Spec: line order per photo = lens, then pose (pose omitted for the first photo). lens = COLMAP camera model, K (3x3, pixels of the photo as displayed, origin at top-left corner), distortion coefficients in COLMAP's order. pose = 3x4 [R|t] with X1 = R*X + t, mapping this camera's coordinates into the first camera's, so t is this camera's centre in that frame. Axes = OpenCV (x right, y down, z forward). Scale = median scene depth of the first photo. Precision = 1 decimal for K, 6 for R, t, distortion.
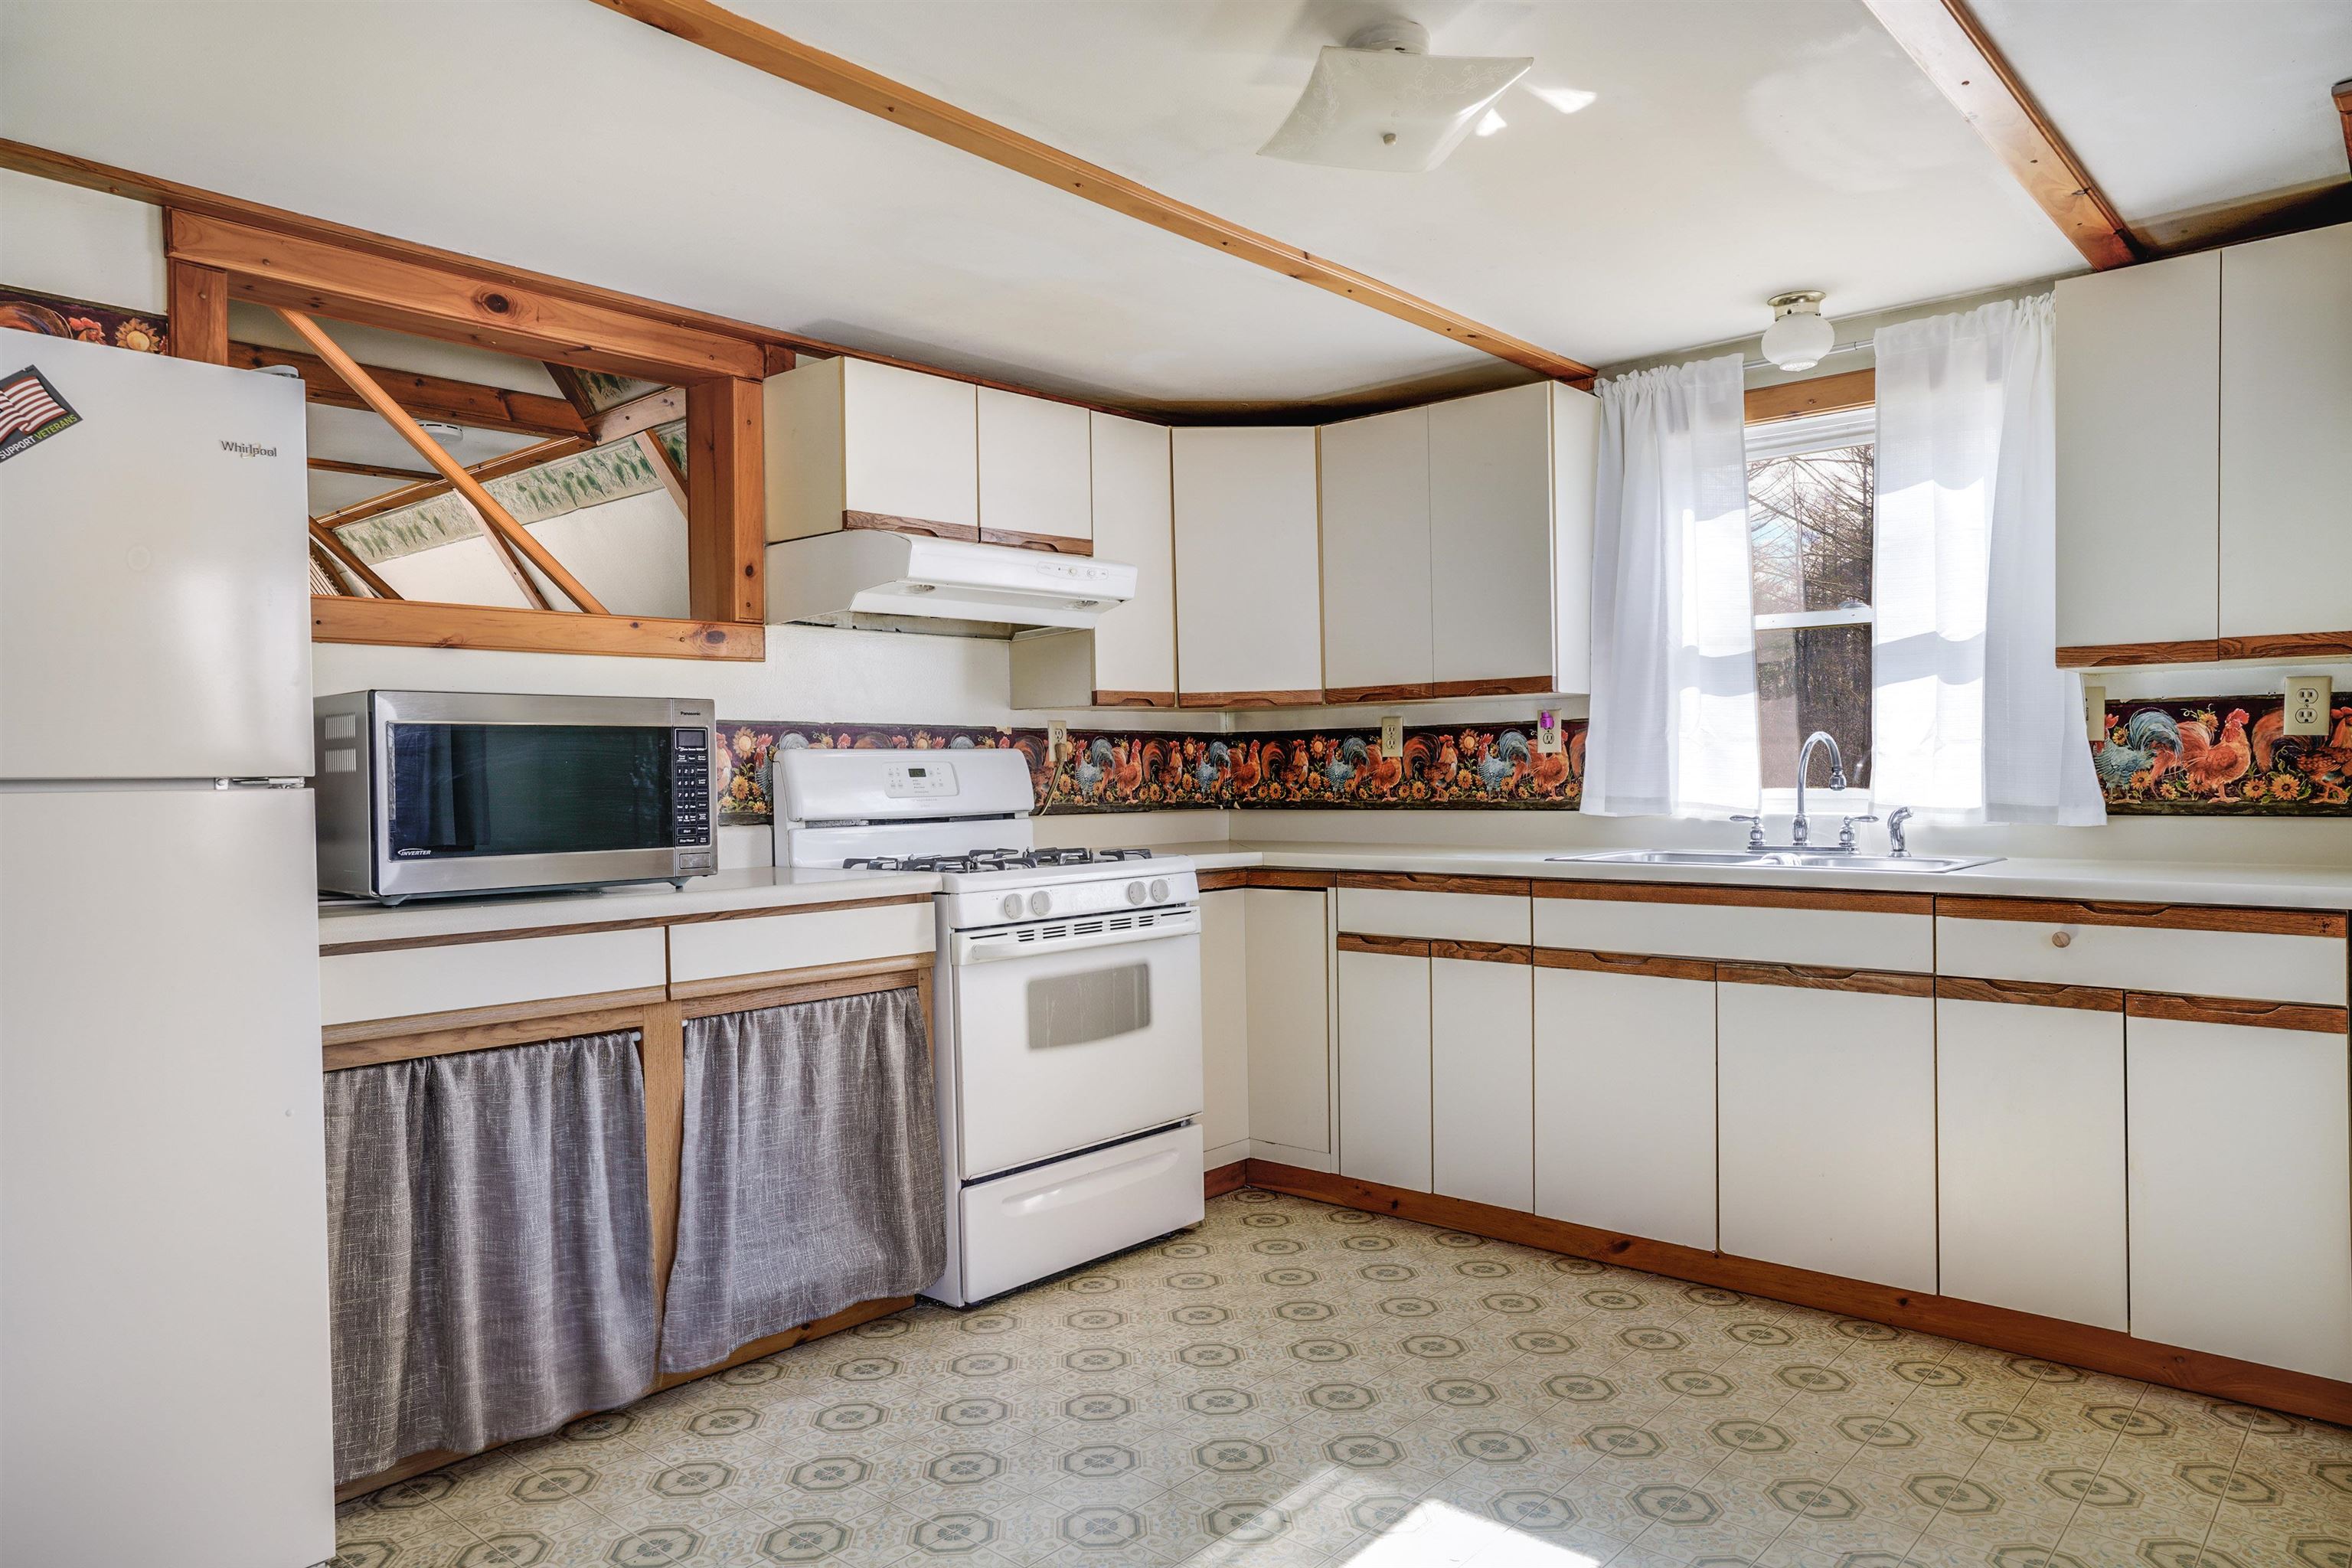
lens RADIAL K [[1521.4, 0, 1176.0], [0, 1521.4, 784.0], [0, 0, 1]] dist [-0.024833, 0.045662]
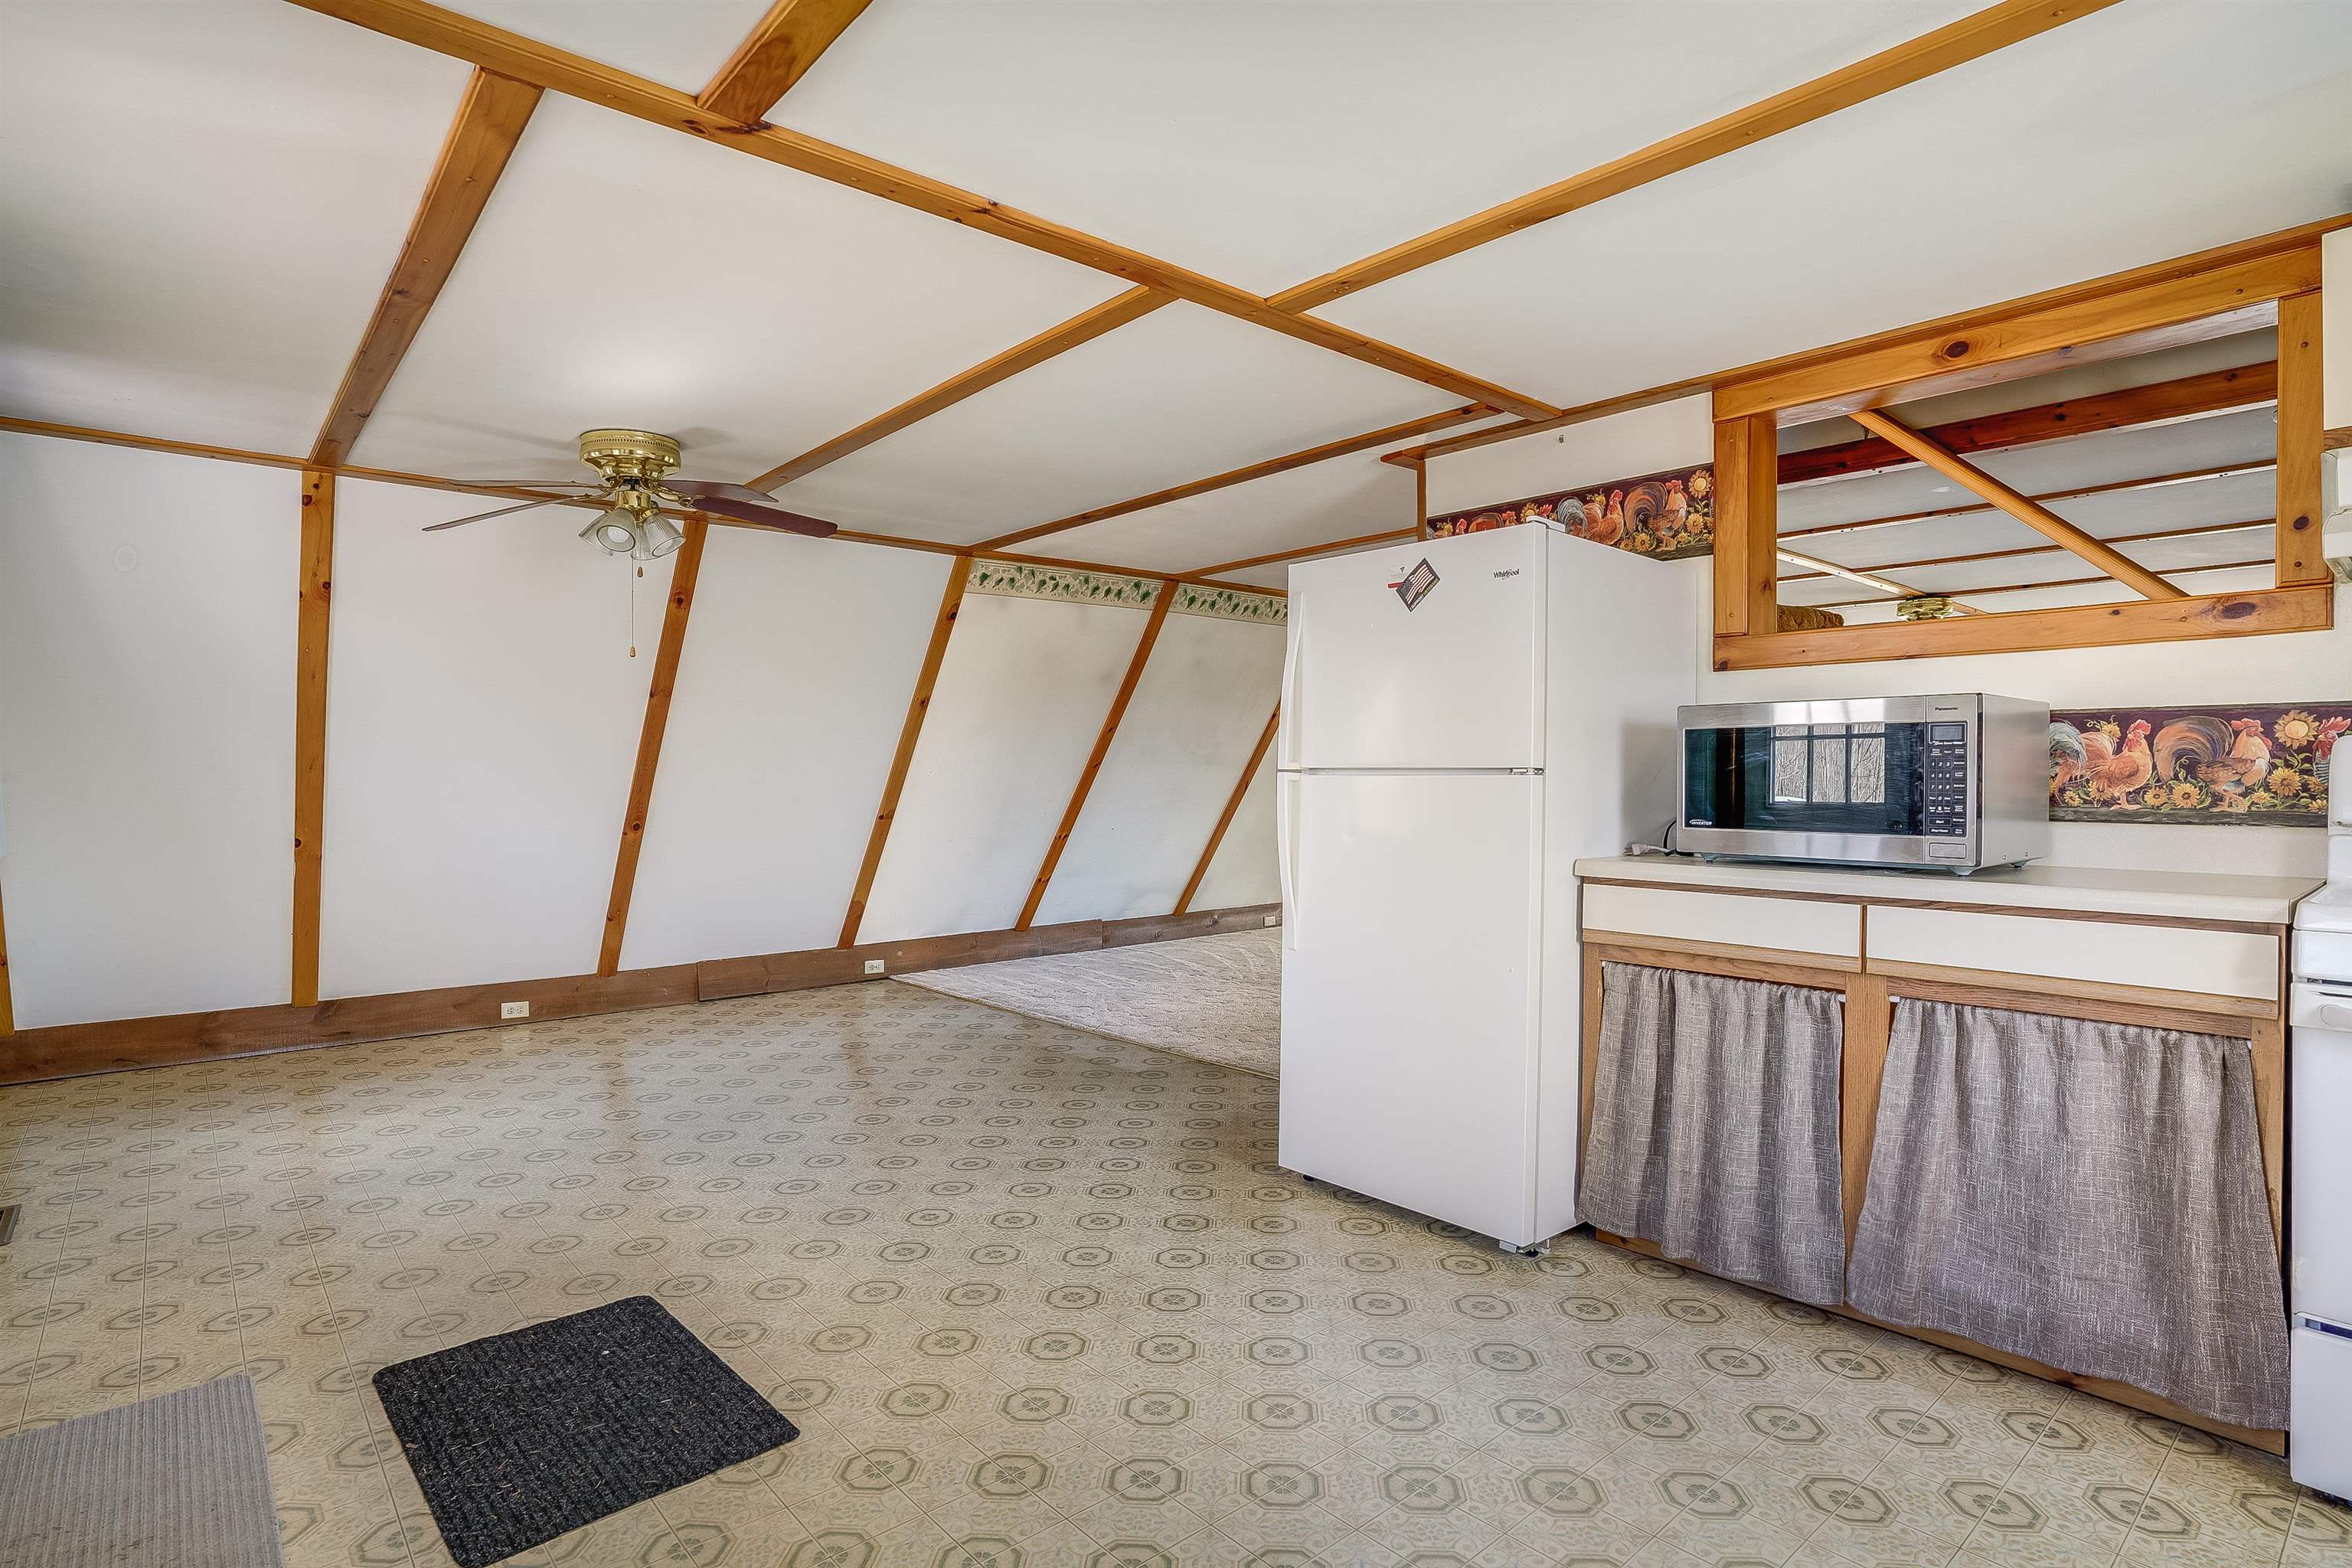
lens RADIAL K [[1198.4, 0, 1176.0], [0, 1198.4, 784.0], [0, 0, 1]] dist [-0.059352, 0.031704]
pose [[-0.132653, 0.023116, -0.990893, 0.445458], [-0.004515, 0.999704, 0.023926, -0.009548], [0.991152, 0.007647, -0.132509, 0.478509]]
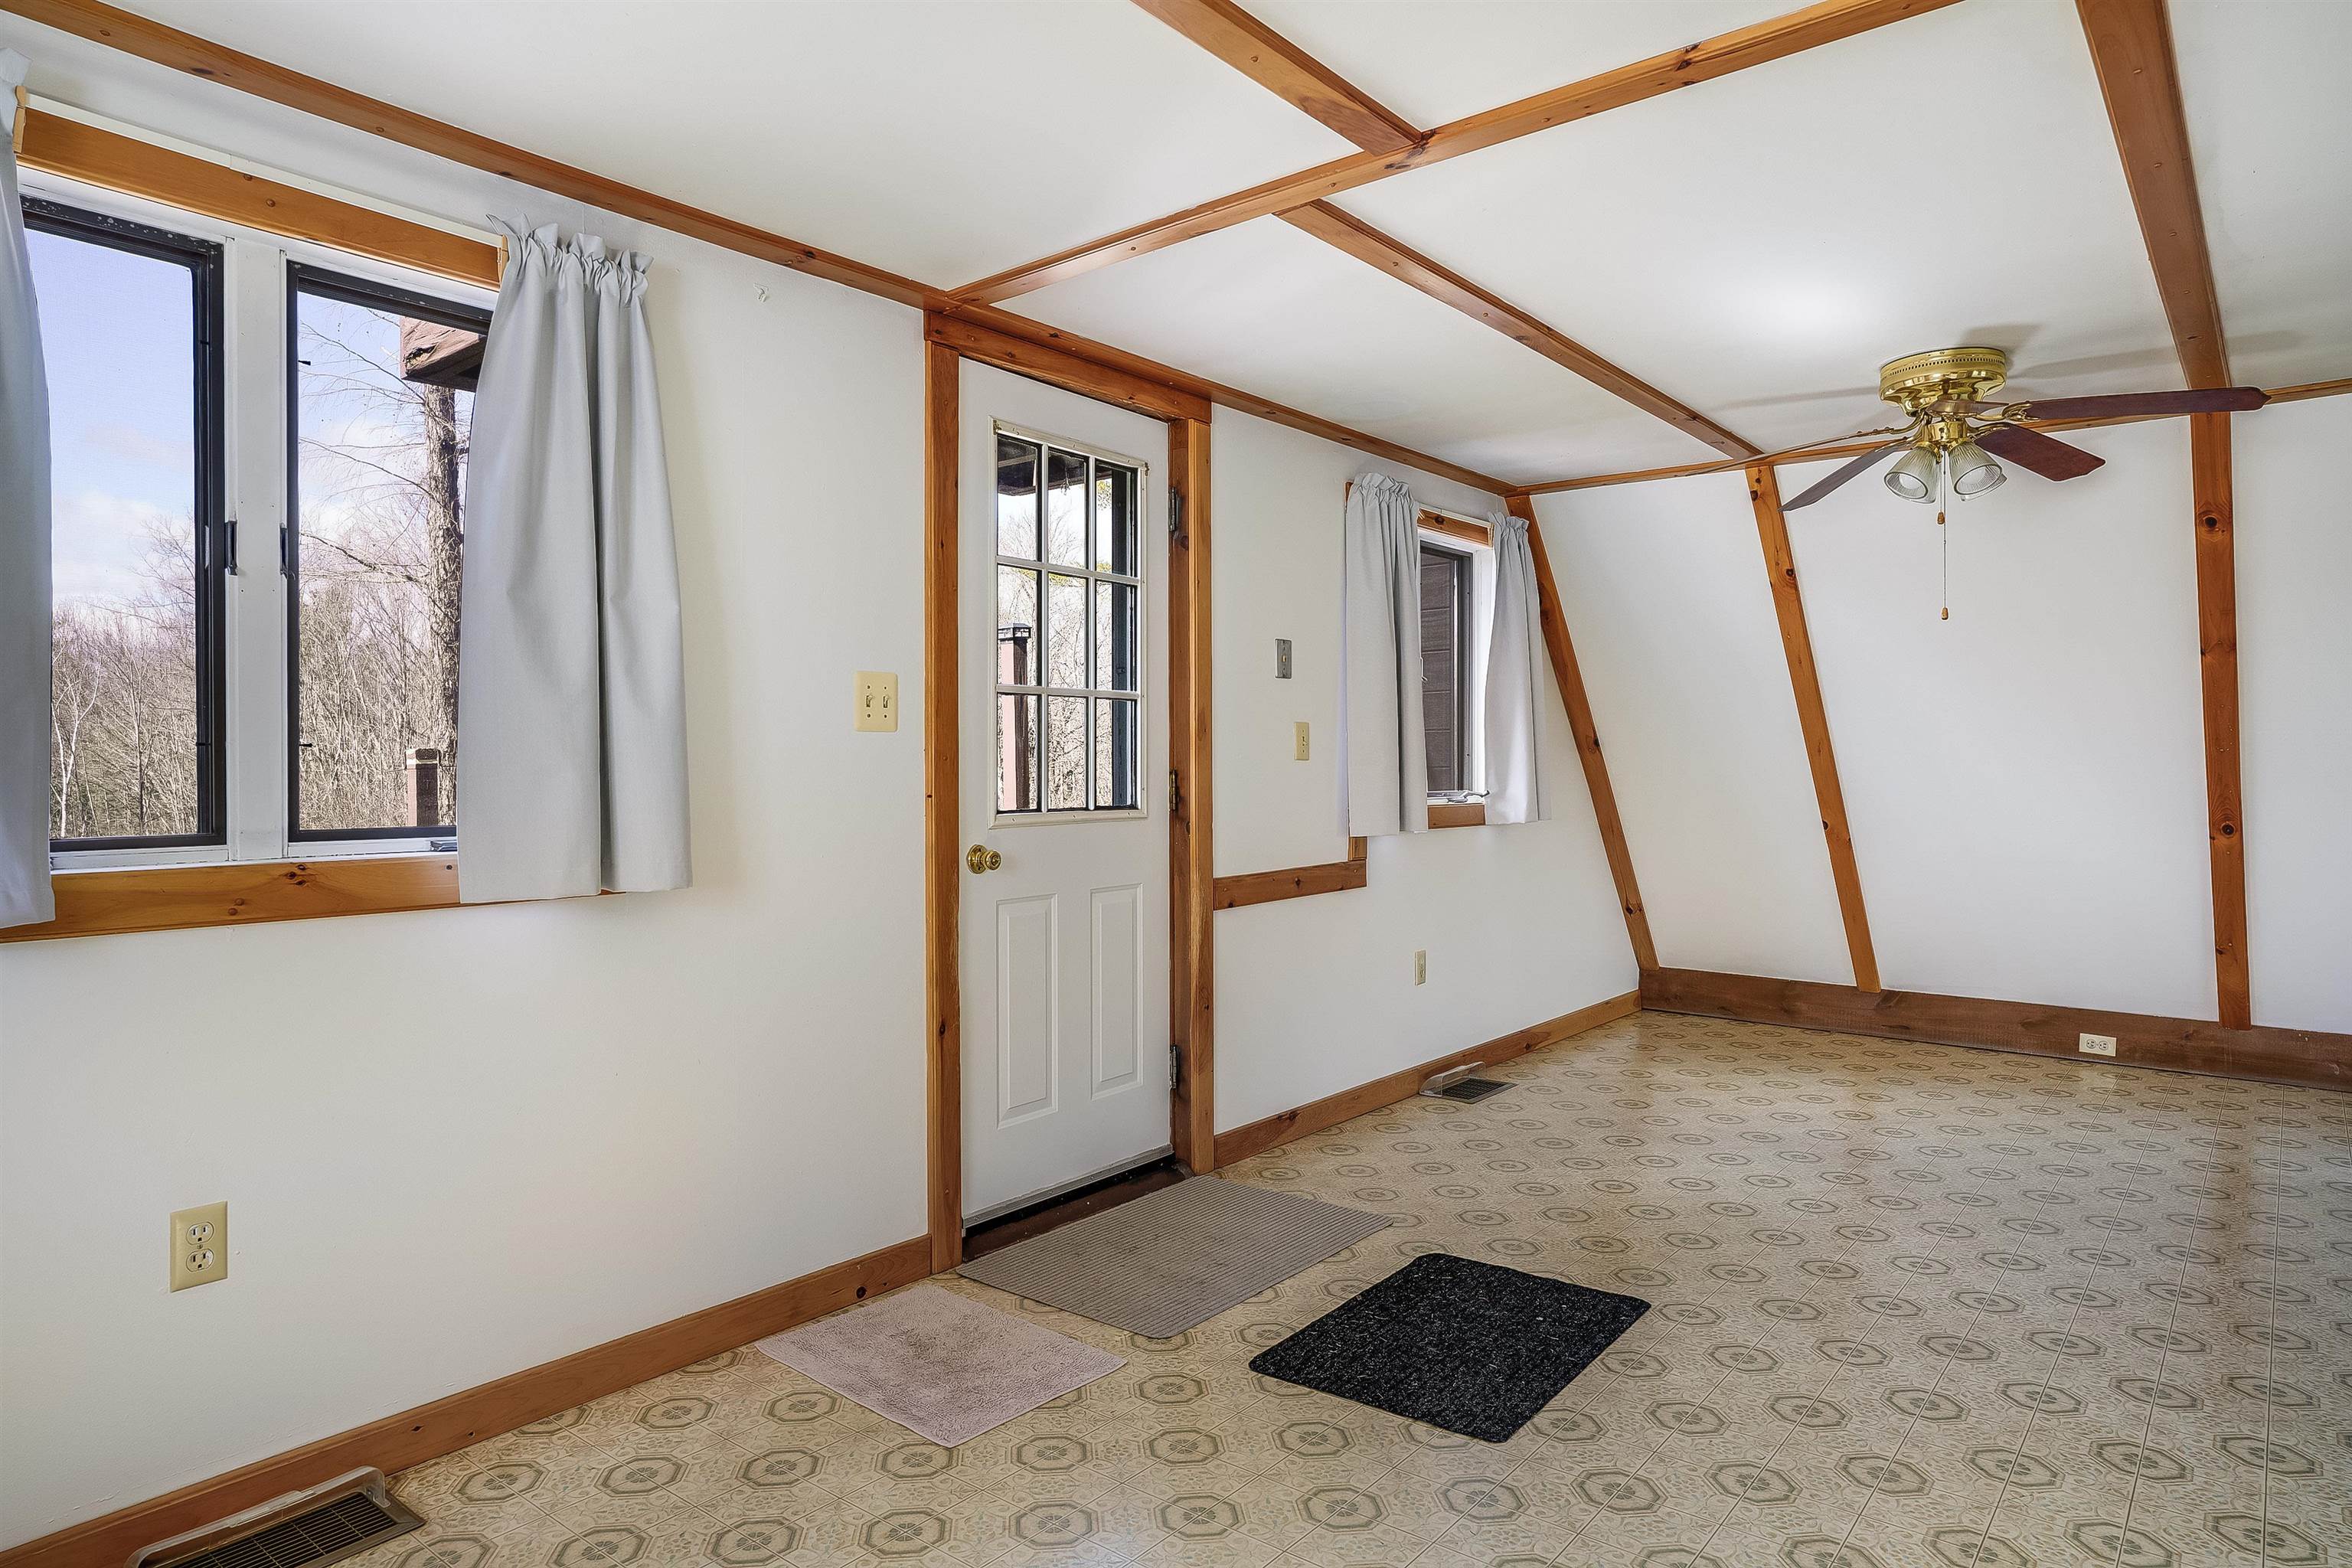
lens RADIAL K [[1388.5, 0, 1167.9], [0, 1388.5, 779.2], [0, 0, 1]] dist [-0.022624, 0.021866]
pose [[-0.999319, 0.016007, -0.033256, 0.081751], [0.015186, 0.999577, 0.024796, -0.010578], [0.033638, 0.024274, -0.999139, 0.865561]]
